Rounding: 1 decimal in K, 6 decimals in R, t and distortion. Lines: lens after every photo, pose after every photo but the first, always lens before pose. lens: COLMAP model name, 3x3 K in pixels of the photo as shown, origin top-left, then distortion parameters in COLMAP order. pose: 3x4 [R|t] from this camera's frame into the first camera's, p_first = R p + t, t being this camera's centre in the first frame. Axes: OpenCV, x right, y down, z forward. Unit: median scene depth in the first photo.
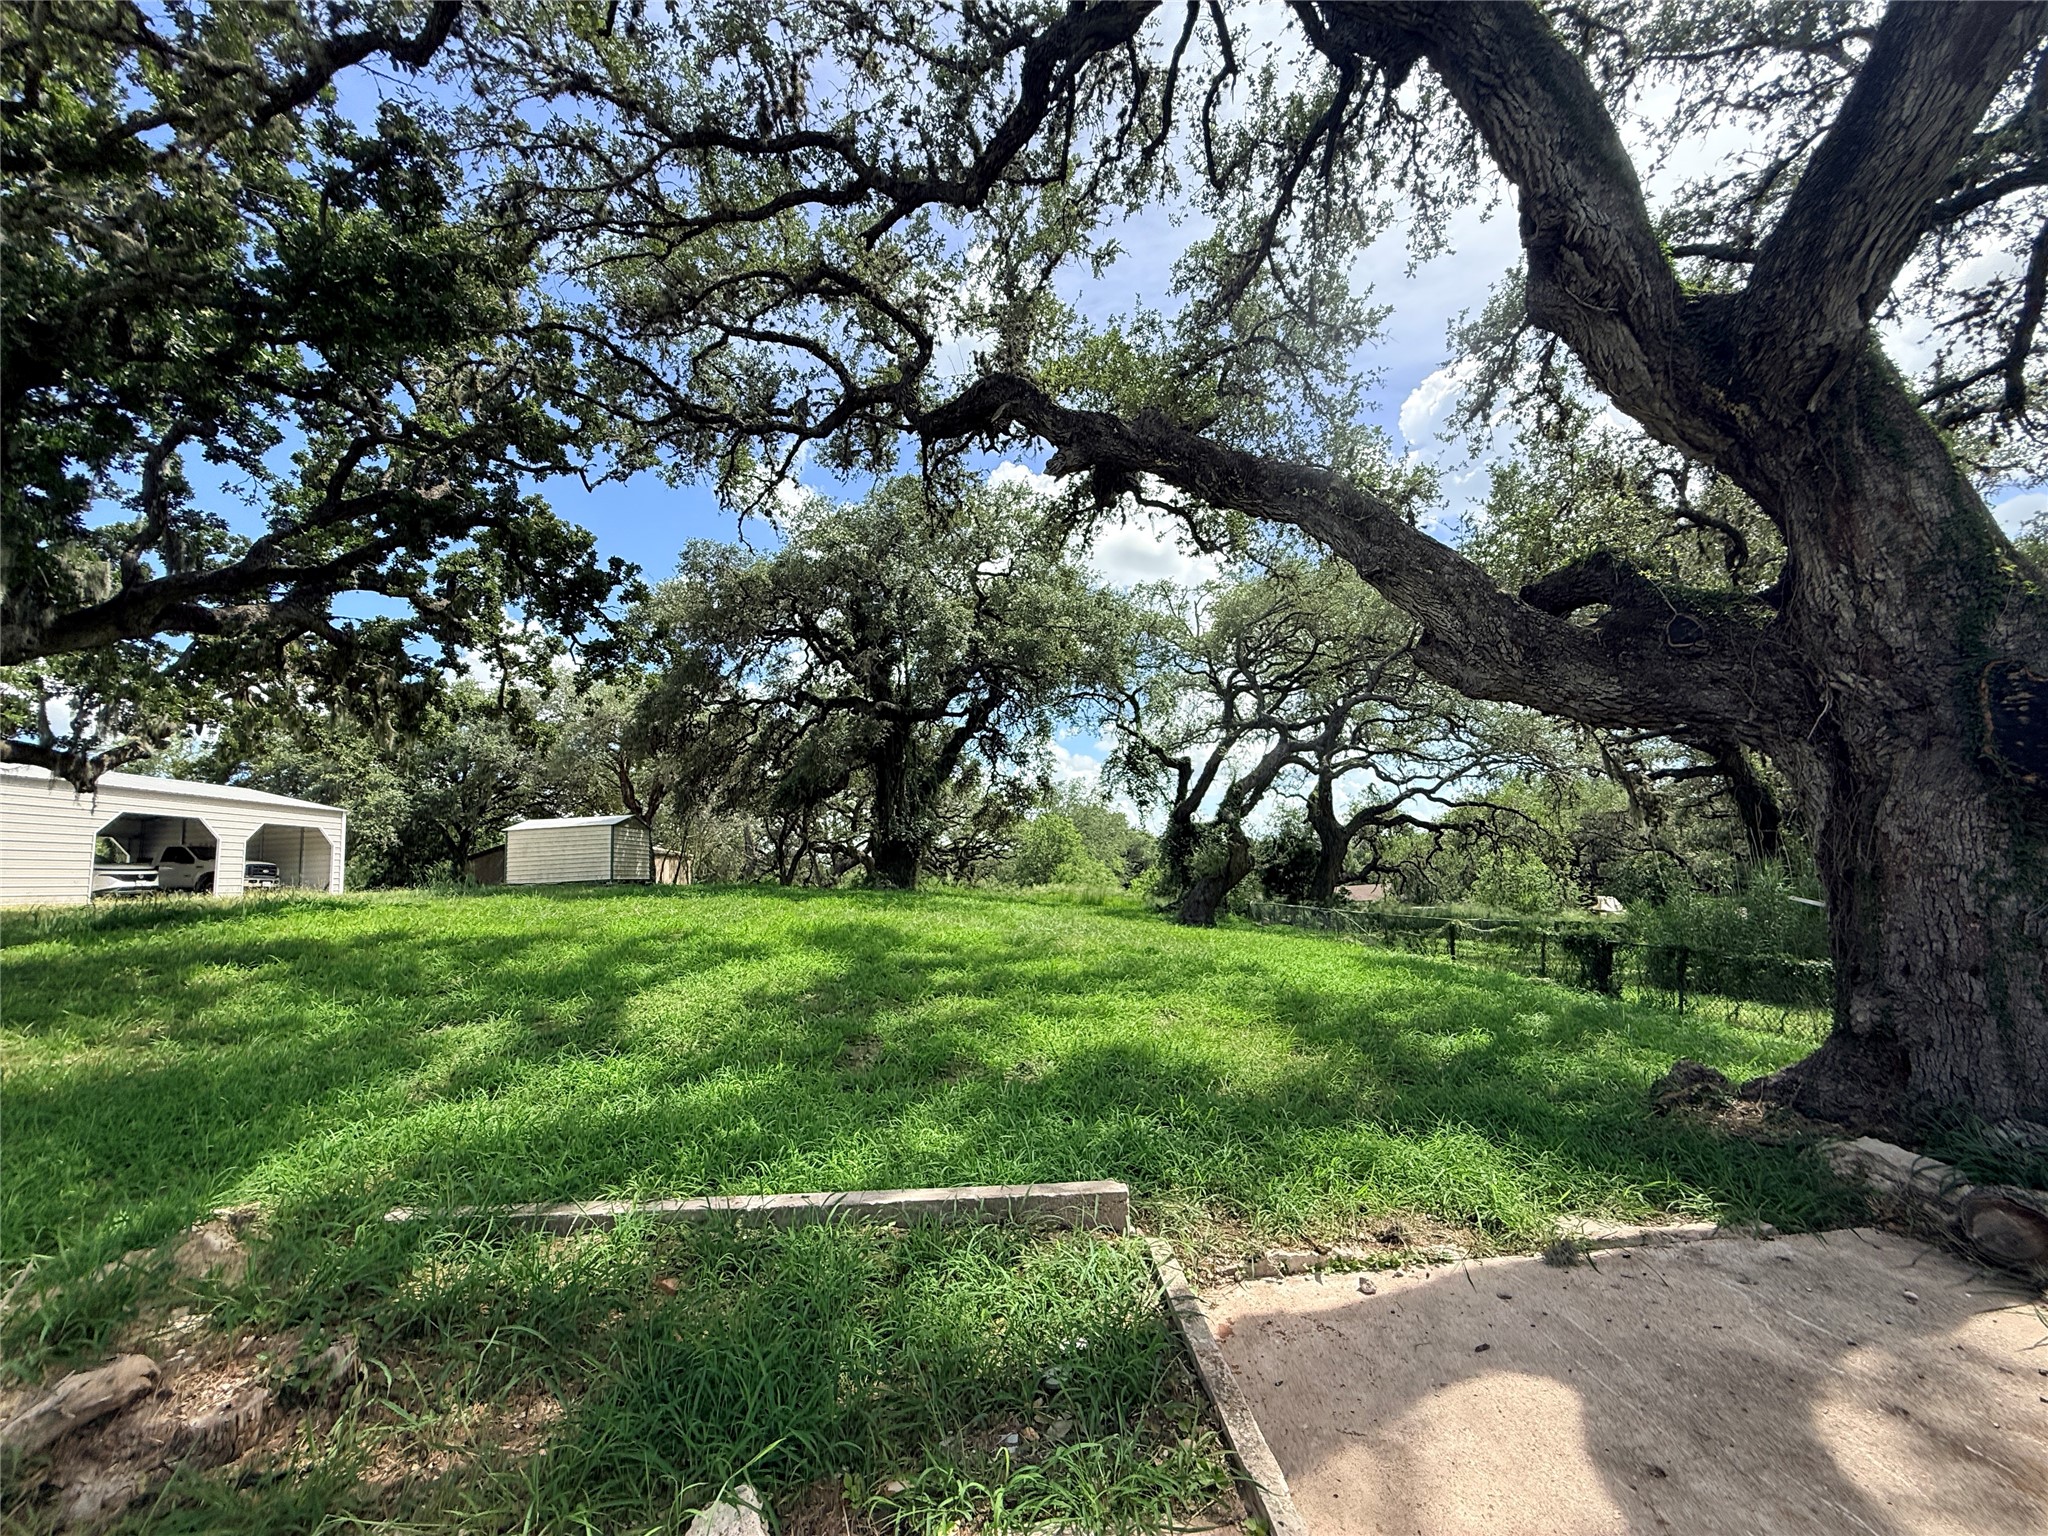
lens RADIAL K [[811.9, 0, 1024.0], [0, 811.9, 768.0], [0, 0, 1]] dist [-0.000865, -0.000288]
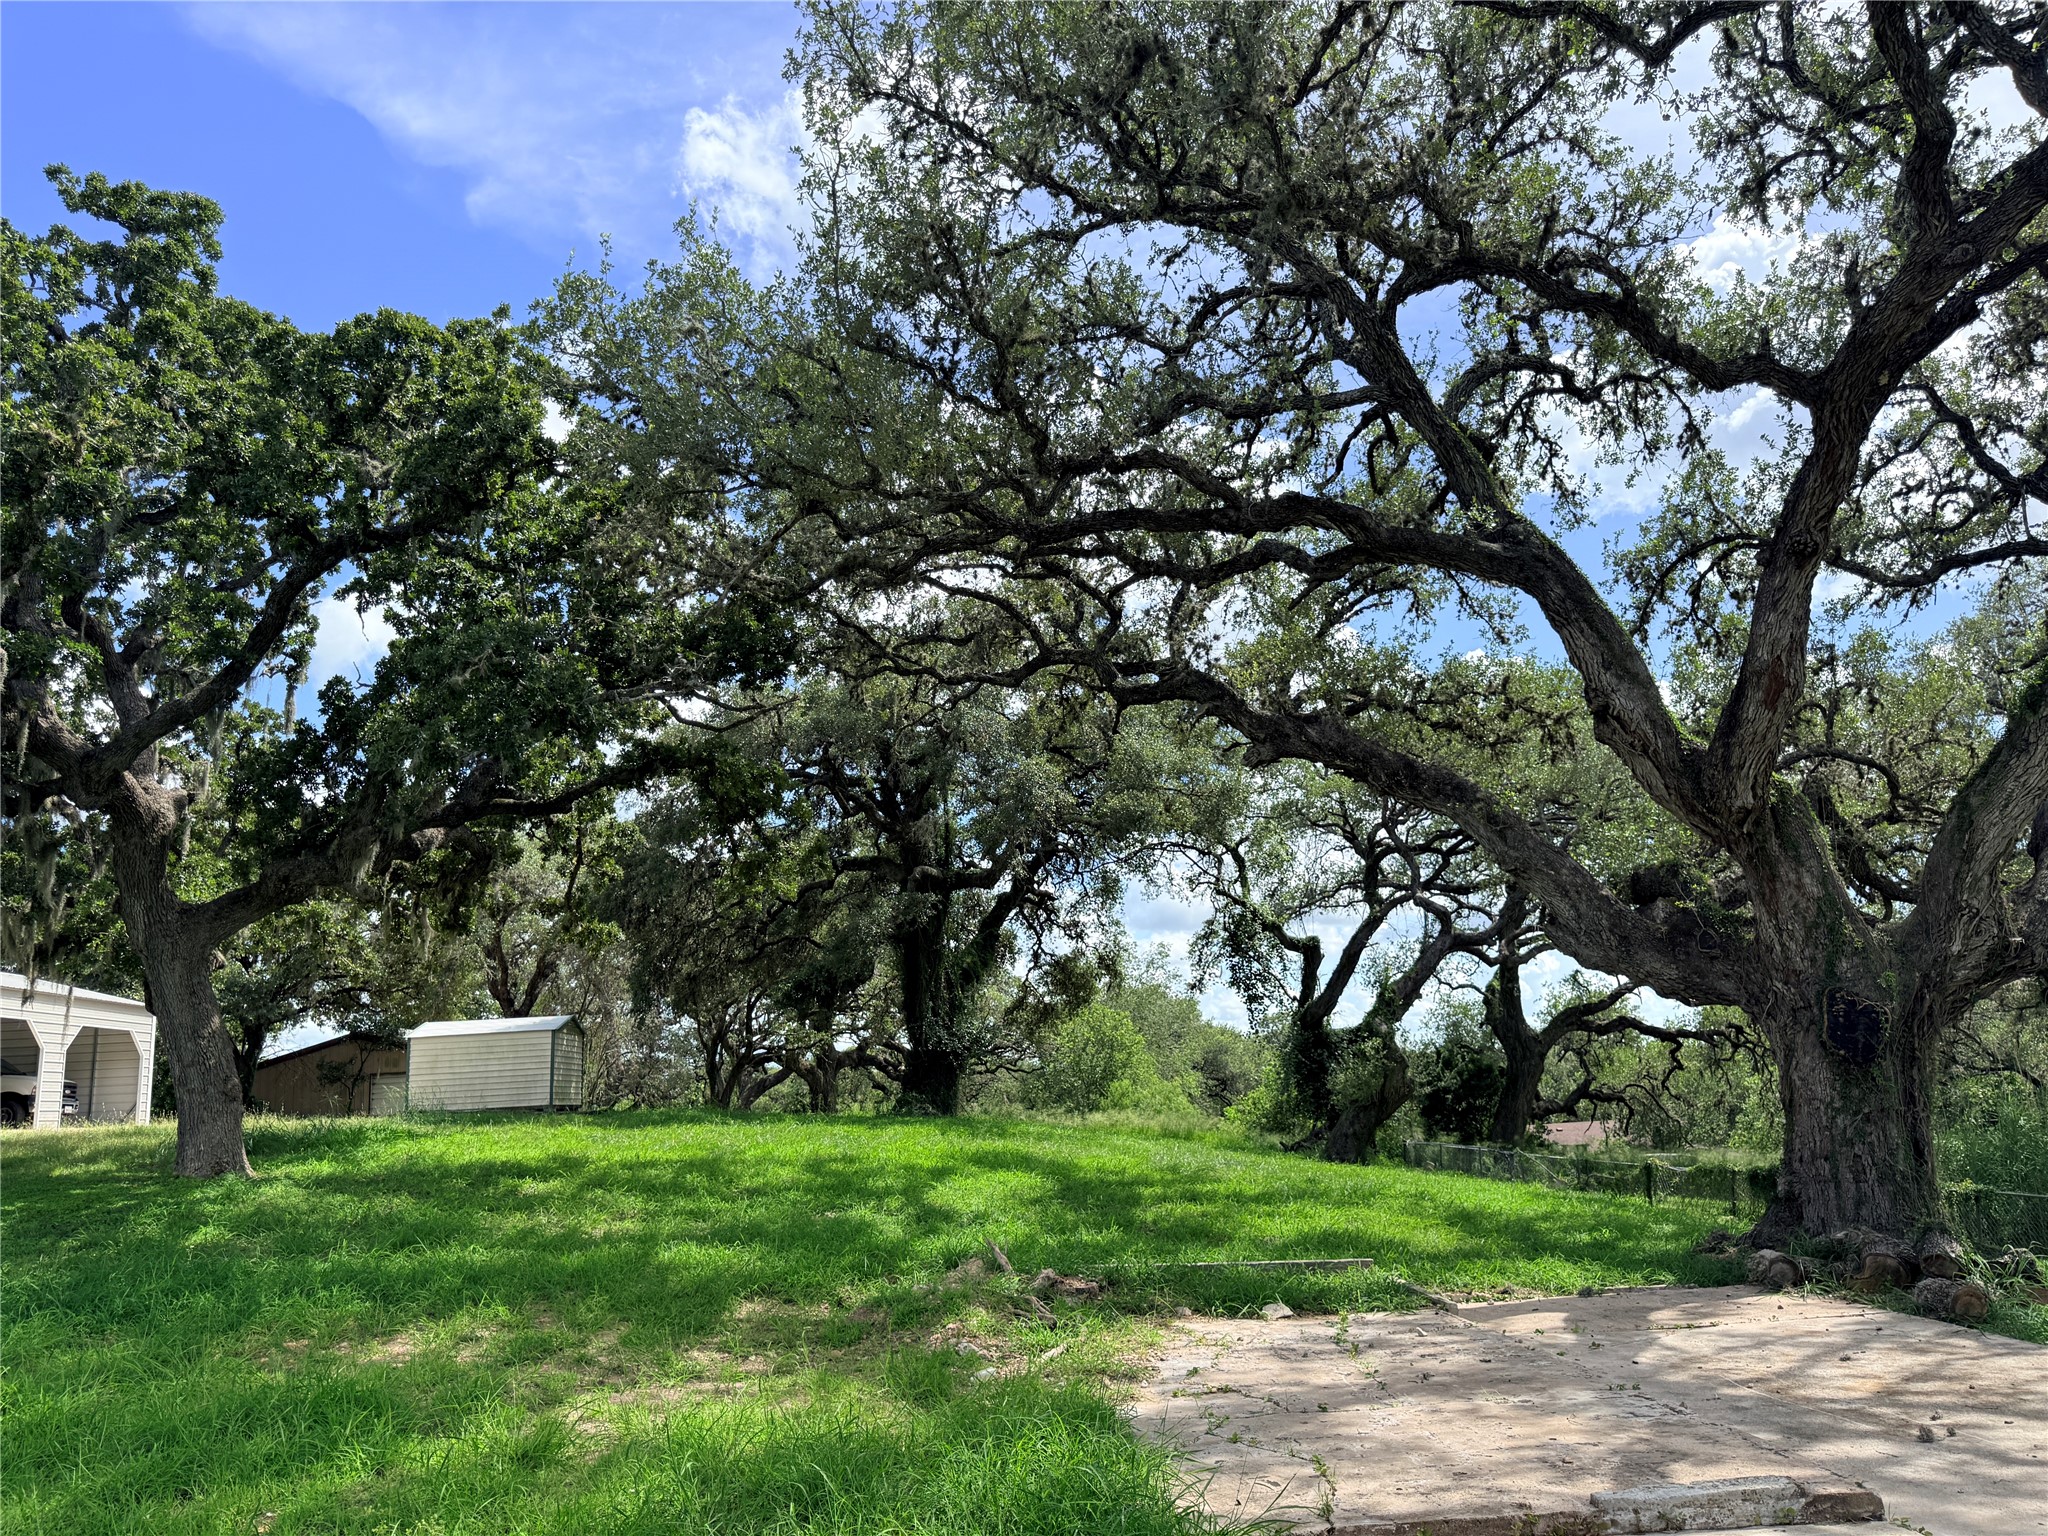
lens RADIAL K [[1422.8, 0, 1014.4], [0, 1422.8, 771.5], [0, 0, 1]] dist [0.136919, -0.208934]
pose [[0.999819, 0.009152, 0.016670, -0.084711], [-0.007570, 0.995676, -0.092589, -0.036389], [-0.017445, 0.092446, 0.995565, -0.272227]]
